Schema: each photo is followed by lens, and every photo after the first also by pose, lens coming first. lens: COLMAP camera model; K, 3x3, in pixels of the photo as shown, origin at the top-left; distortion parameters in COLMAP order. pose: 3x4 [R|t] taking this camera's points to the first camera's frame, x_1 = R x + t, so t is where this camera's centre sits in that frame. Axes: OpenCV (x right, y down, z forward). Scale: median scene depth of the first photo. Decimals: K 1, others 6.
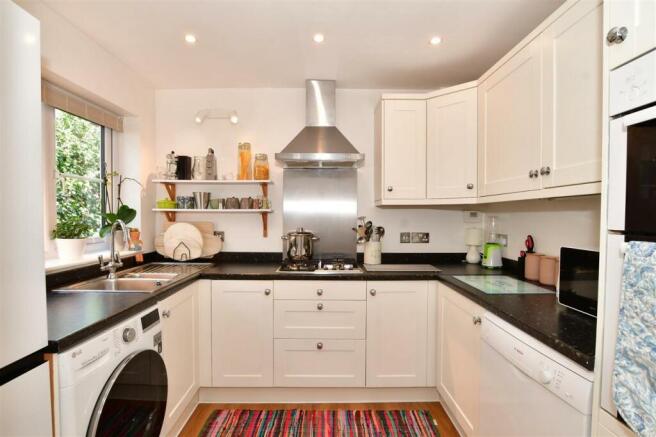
lens RADIAL K [[323.1, 0, 328.0], [0, 323.1, 218.5], [0, 0, 1]] dist [-0.025232, 0.000032]
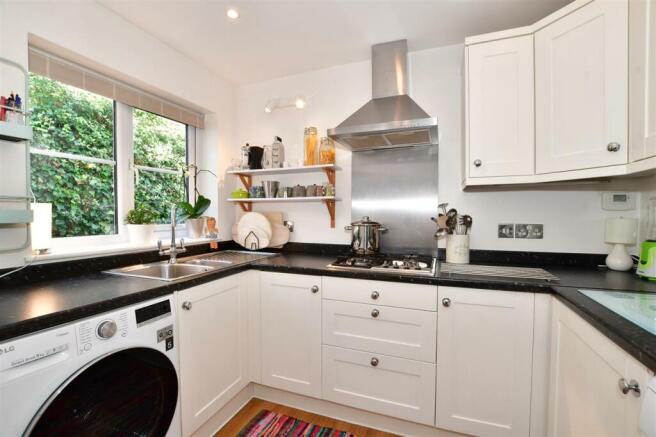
lens RADIAL K [[291.2, 0, 328.0], [0, 291.2, 218.5], [0, 0, 1]] dist [-0.027991, 0.000888]
pose [[0.930342, 0.001589, -0.366689, 0.107731], [0.001773, 0.999959, 0.008831, 0.026169], [0.366688, -0.008866, 0.930302, 0.240026]]
